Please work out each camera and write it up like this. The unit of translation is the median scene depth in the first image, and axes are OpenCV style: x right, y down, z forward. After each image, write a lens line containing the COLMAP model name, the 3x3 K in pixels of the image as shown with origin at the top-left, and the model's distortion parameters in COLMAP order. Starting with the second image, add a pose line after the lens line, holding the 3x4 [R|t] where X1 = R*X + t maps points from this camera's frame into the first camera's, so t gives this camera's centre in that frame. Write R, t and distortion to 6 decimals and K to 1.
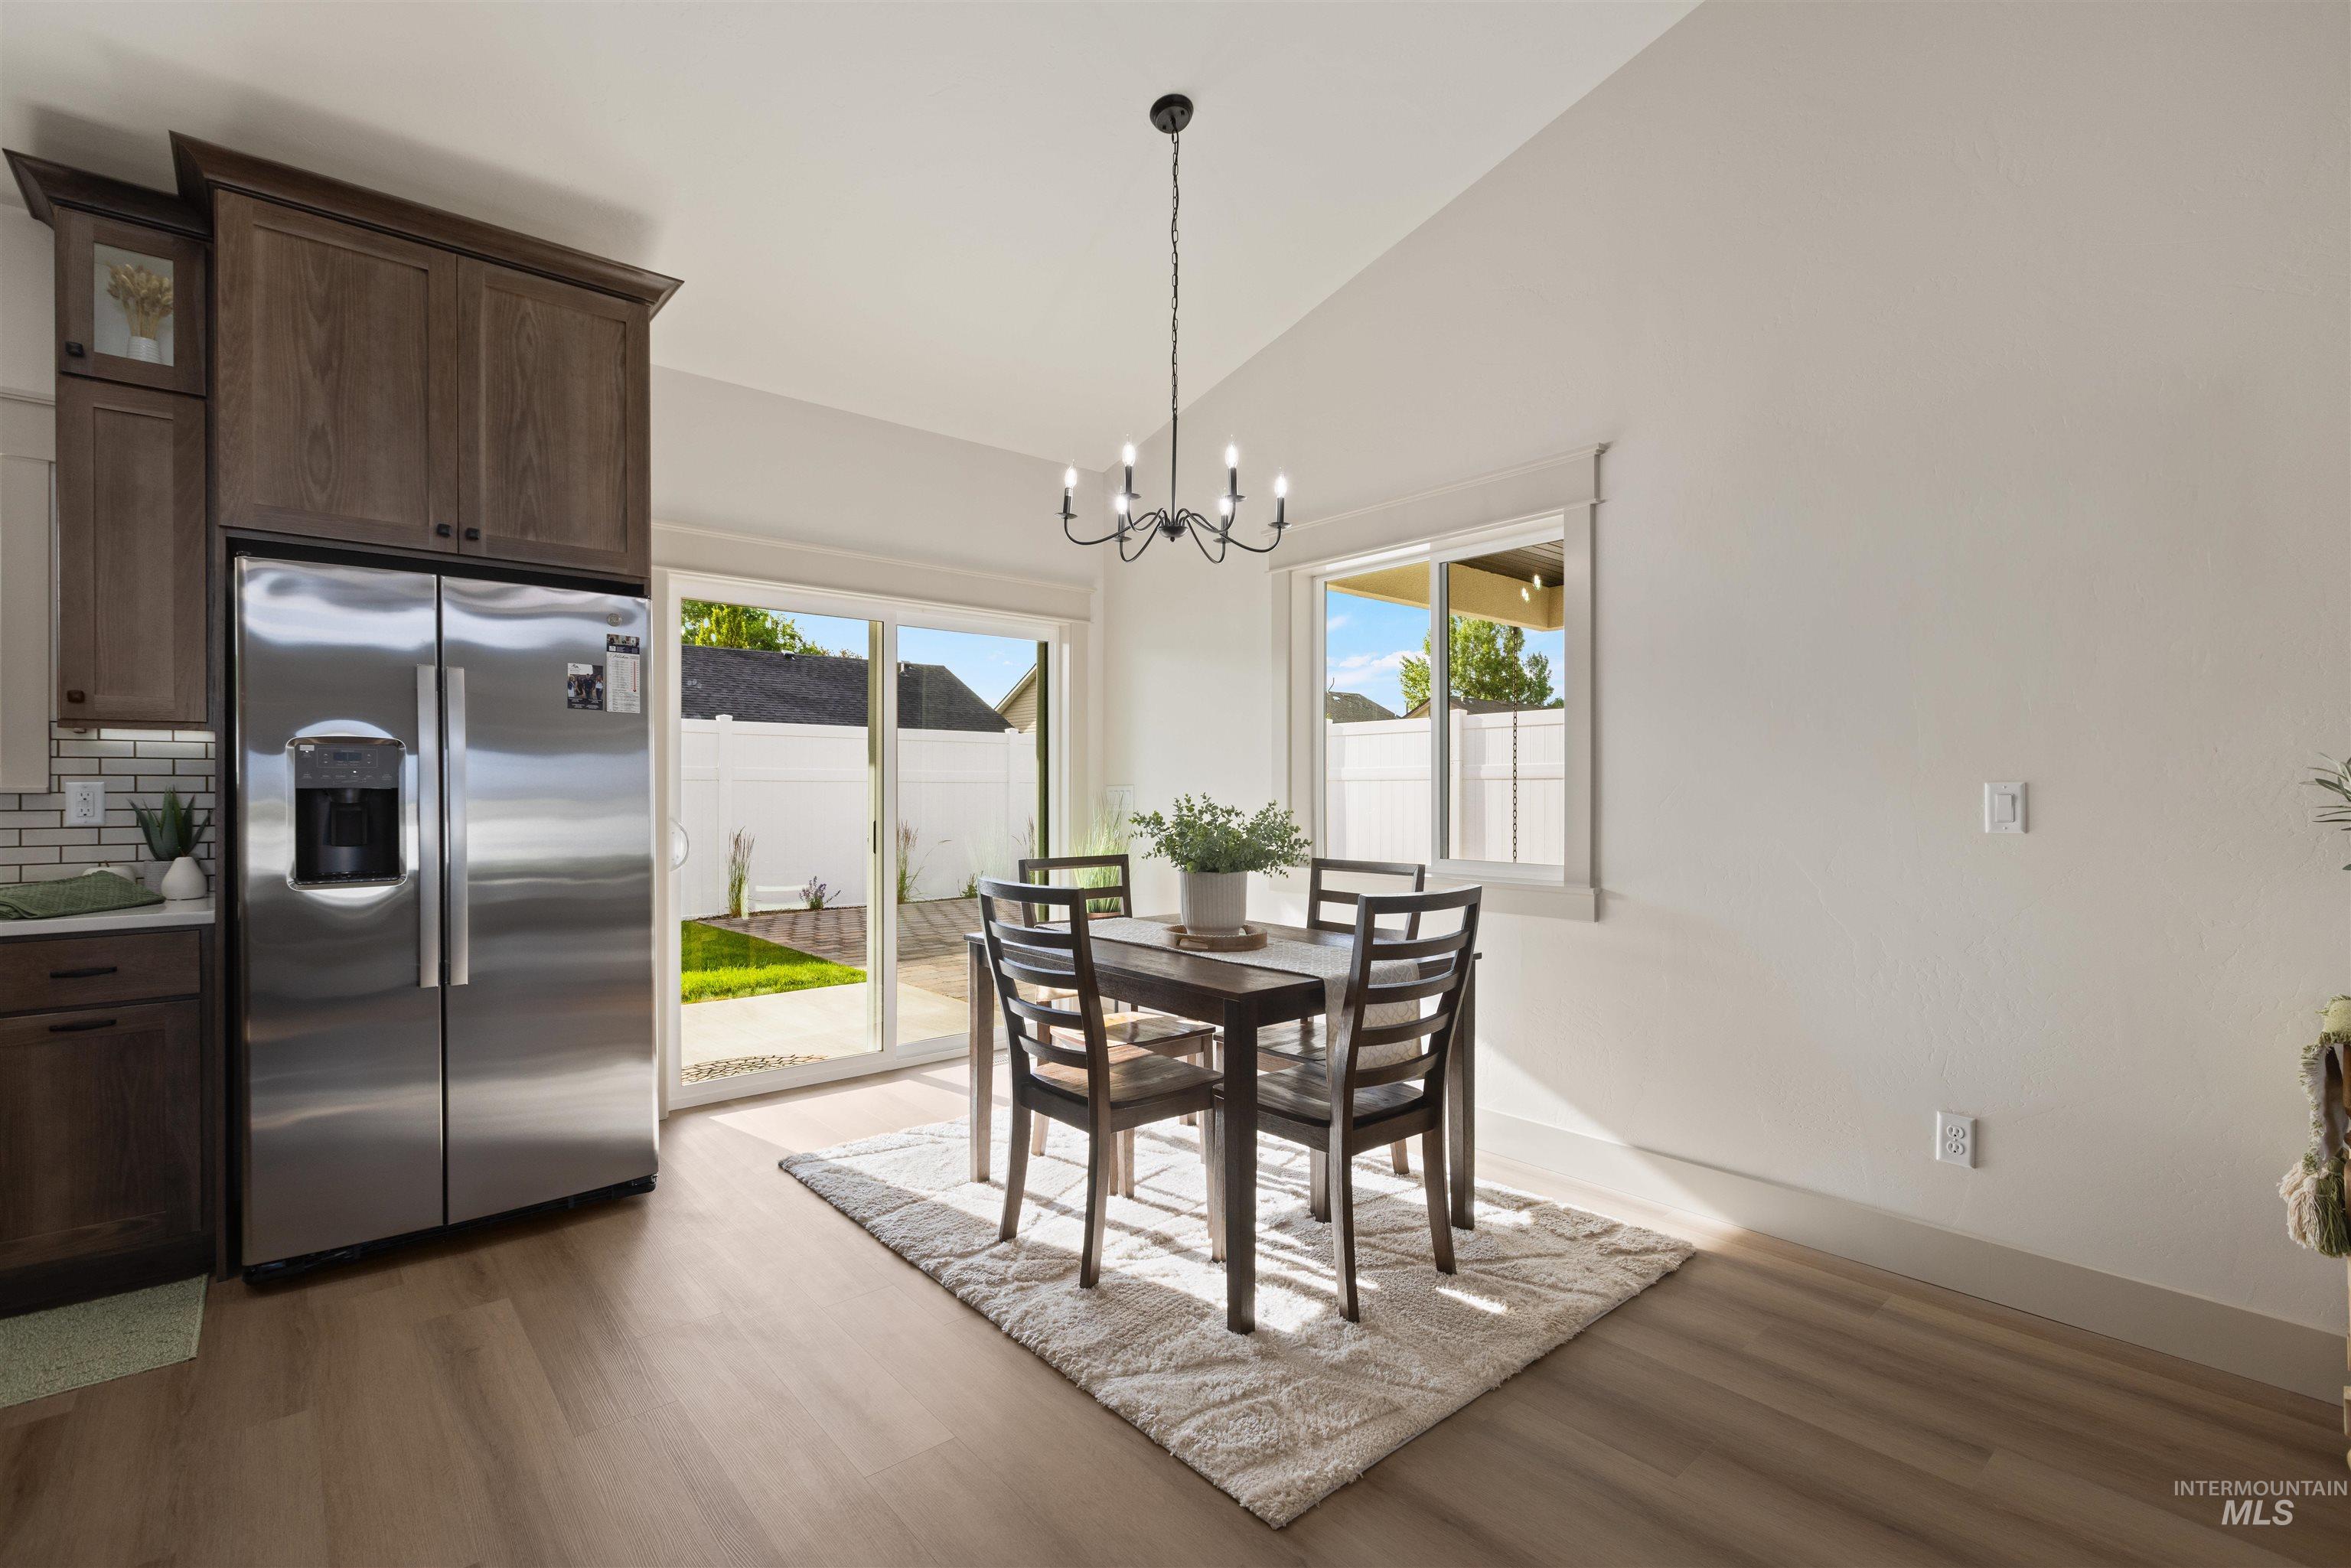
lens RADIAL K [[1049.7, 0, 1185.7], [0, 1049.7, 788.6], [0, 0, 1]] dist [0.011499, -0.006646]
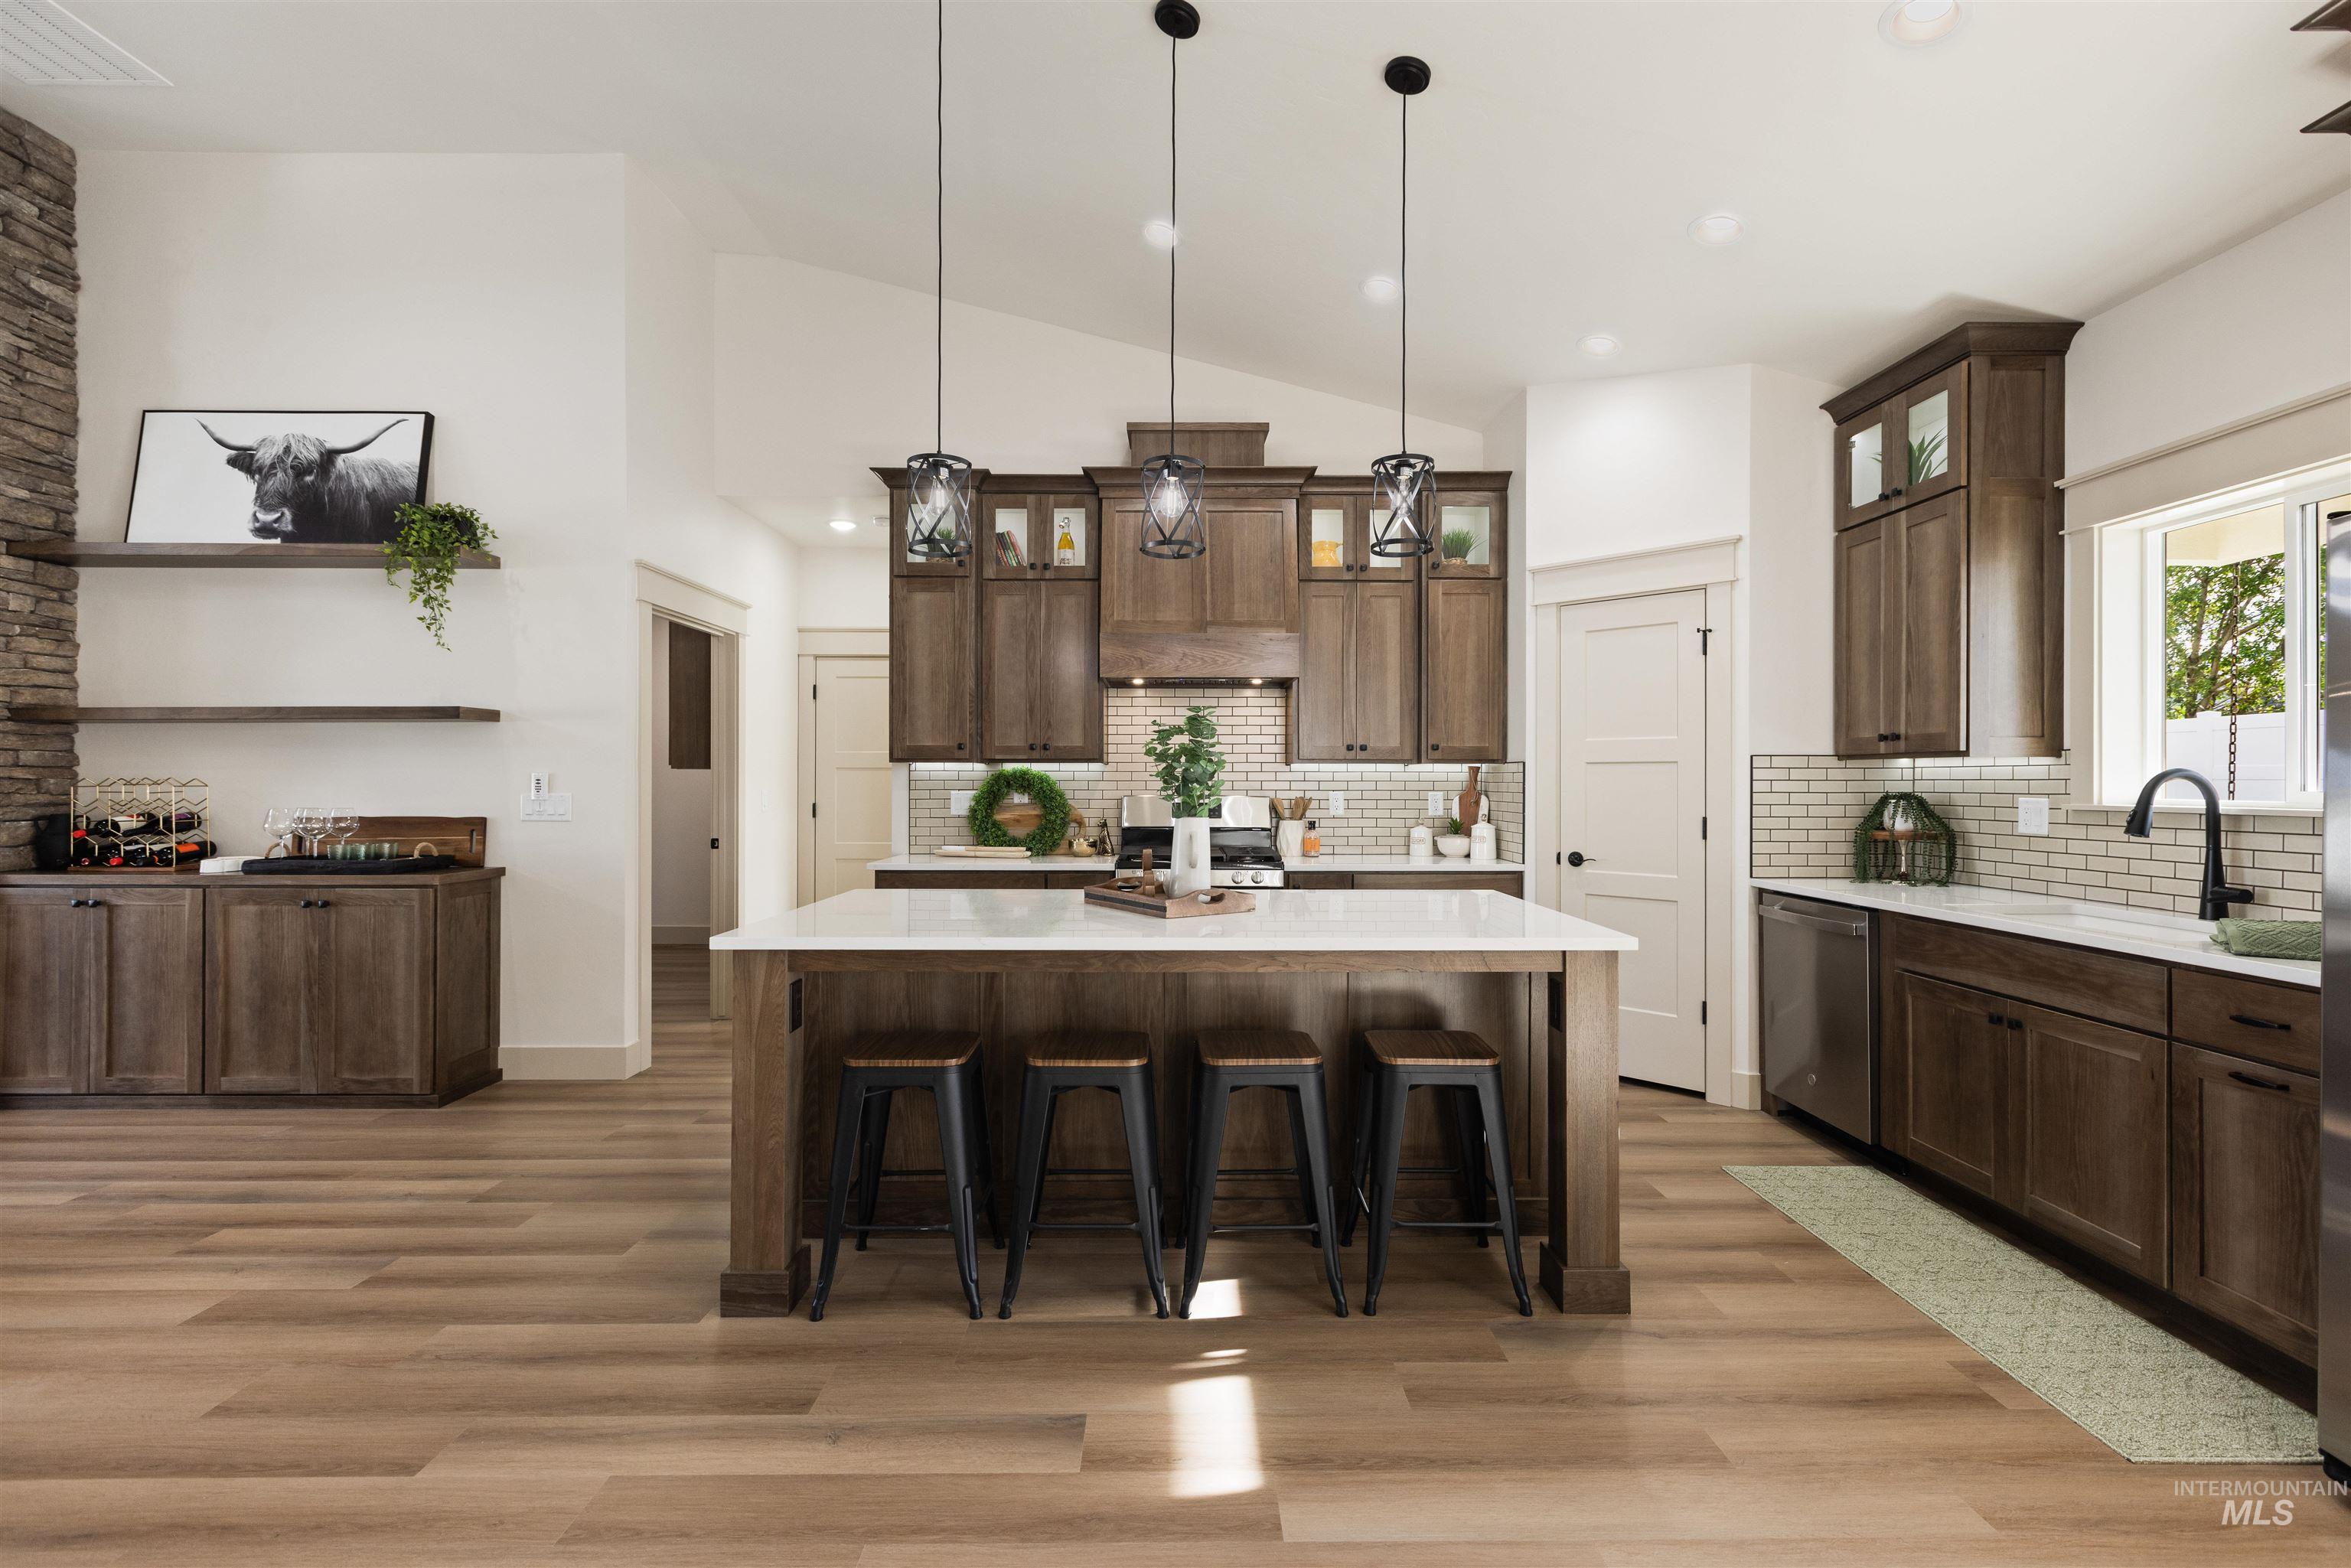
lens RADIAL K [[1048.7, 0, 1187.1], [0, 1048.7, 780.6], [0, 0, 1]] dist [0.002652, -0.000735]
pose [[-0.645136, -0.002052, -0.764065, 0.199937], [-0.002078, 0.999997, -0.000931, -0.025704], [0.764065, 0.000987, -0.645139, 0.755512]]
